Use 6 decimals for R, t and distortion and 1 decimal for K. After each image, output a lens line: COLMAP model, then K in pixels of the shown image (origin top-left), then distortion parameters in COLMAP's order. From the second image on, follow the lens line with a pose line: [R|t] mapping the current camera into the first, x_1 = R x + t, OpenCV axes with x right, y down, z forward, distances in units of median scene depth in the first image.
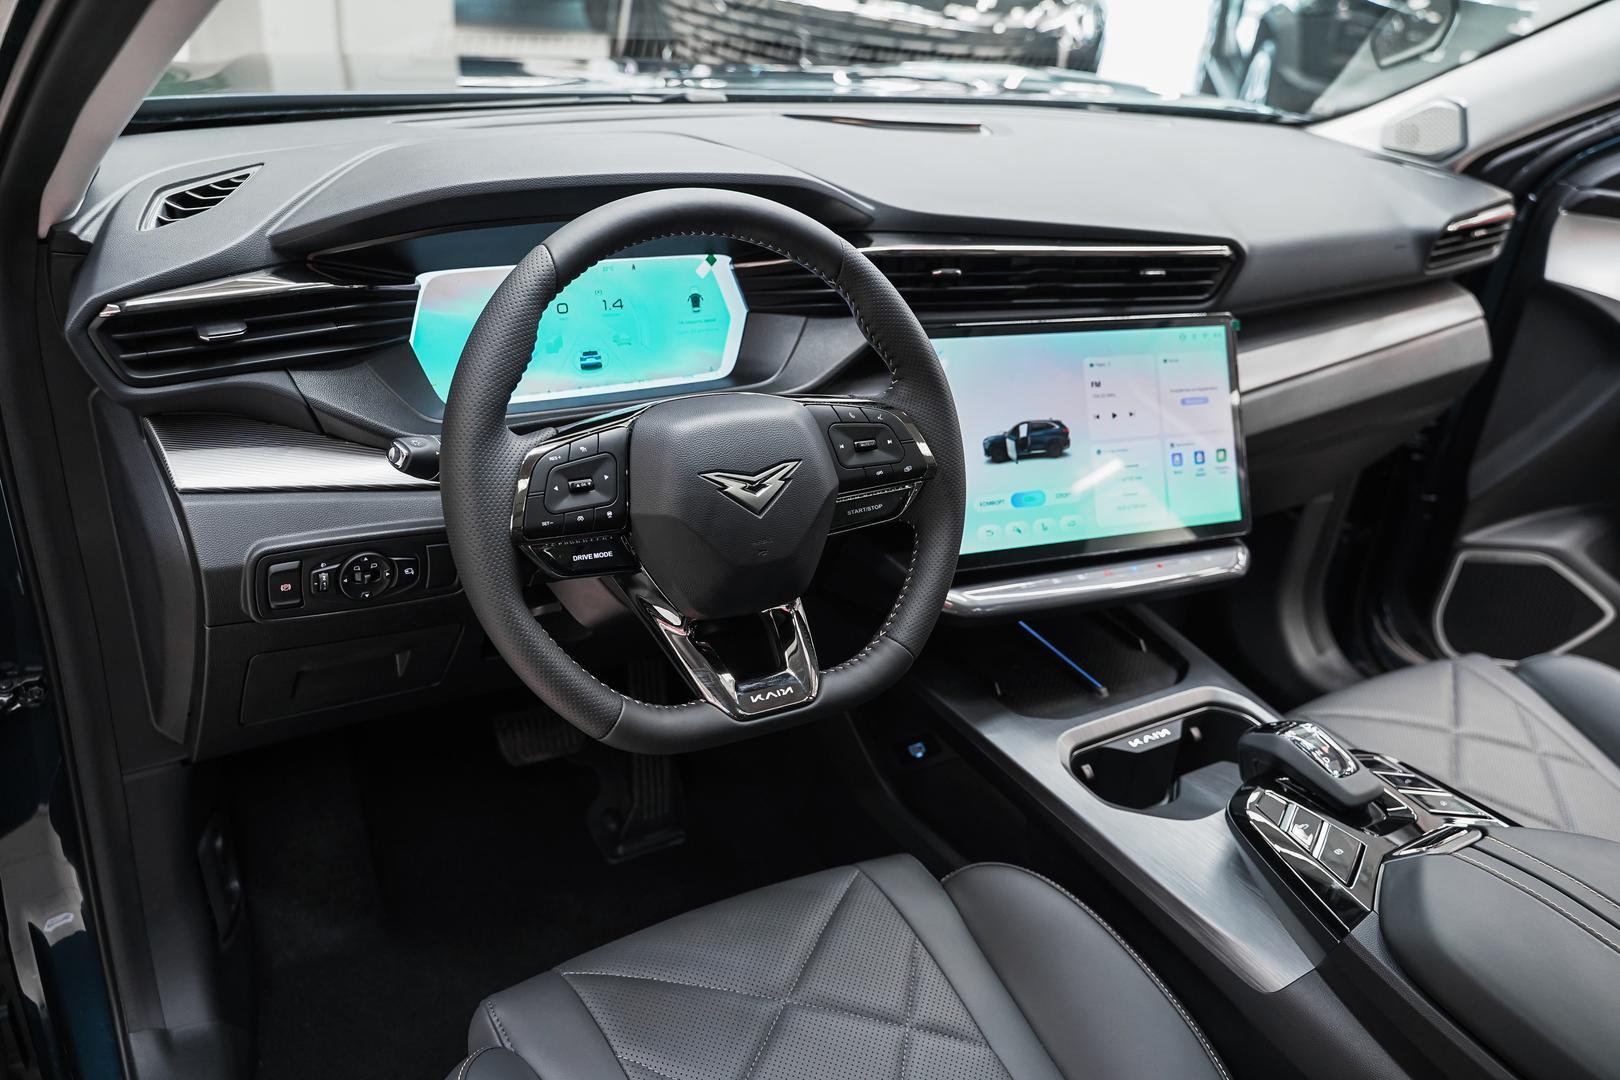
lens RADIAL K [[1274.3, 0, 810.0], [0, 1274.3, 540.0], [0, 0, 1]] dist [-0.002432, -0.003053]
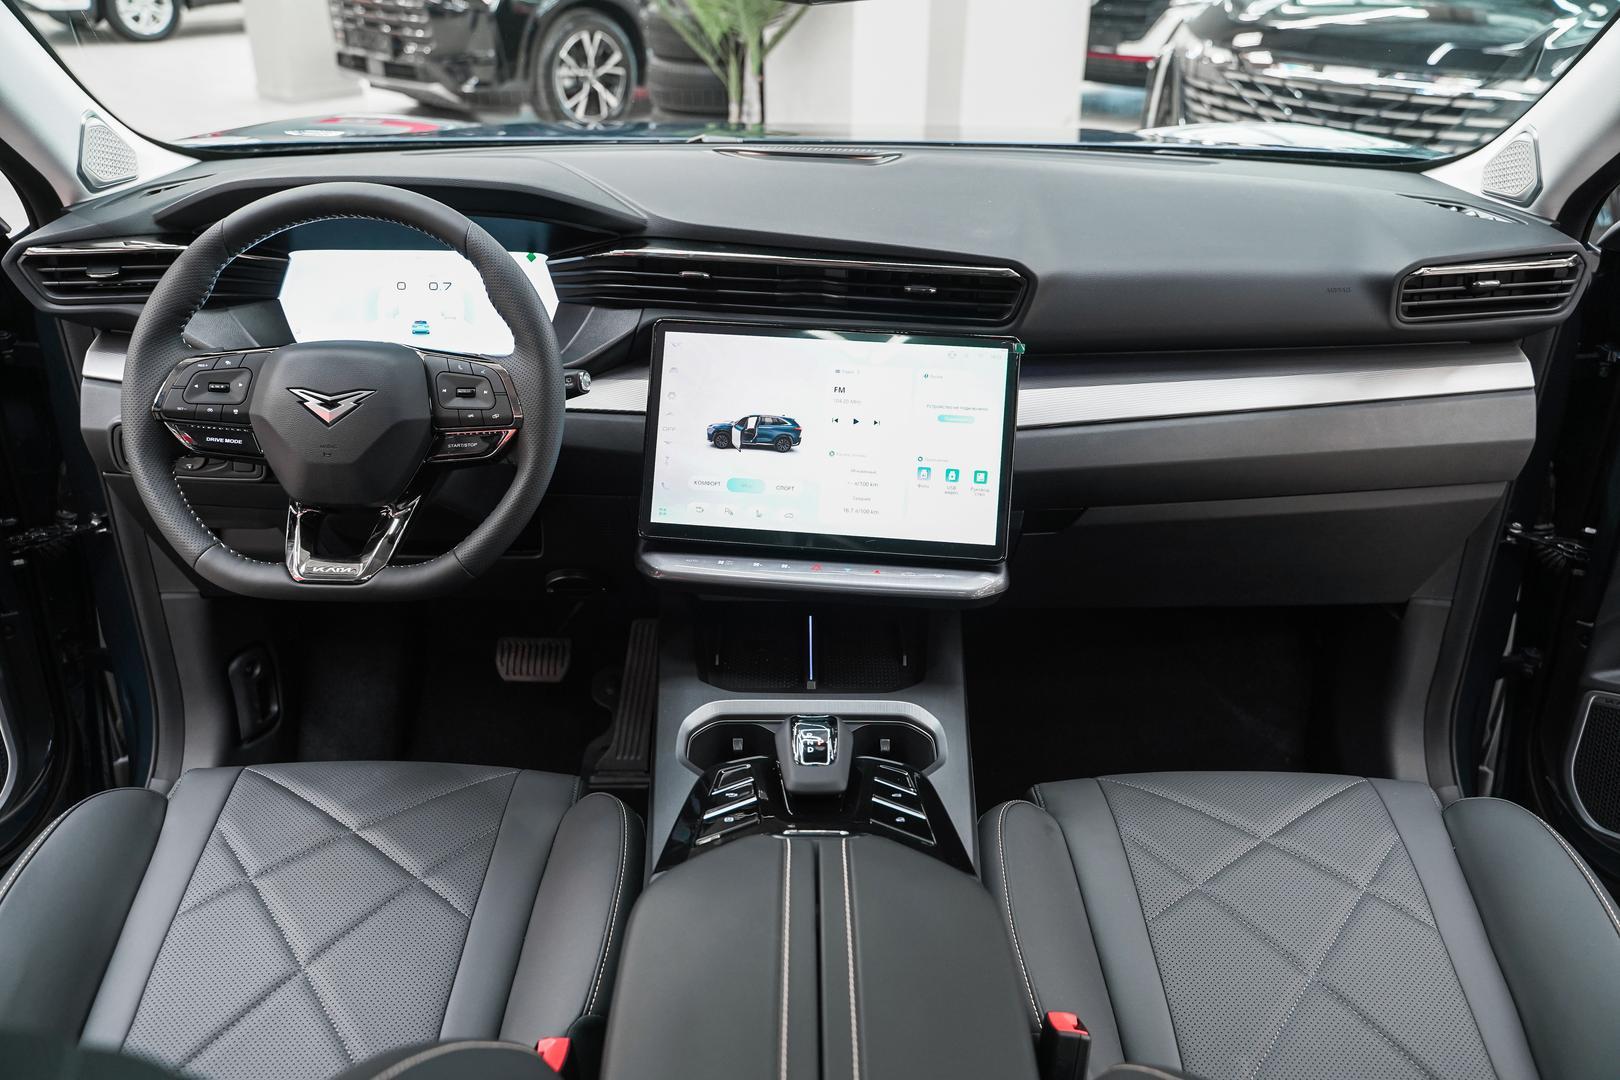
lens RADIAL K [[1274.3, 0, 810.0], [0, 1274.3, 540.0], [0, 0, 1]] dist [-0.002432, -0.003053]
pose [[0.852458, 0.137580, -0.504367, 0.767164], [-0.173035, 0.984626, -0.023871, 0.029698], [0.493329, 0.107622, 0.863159, 0.097436]]
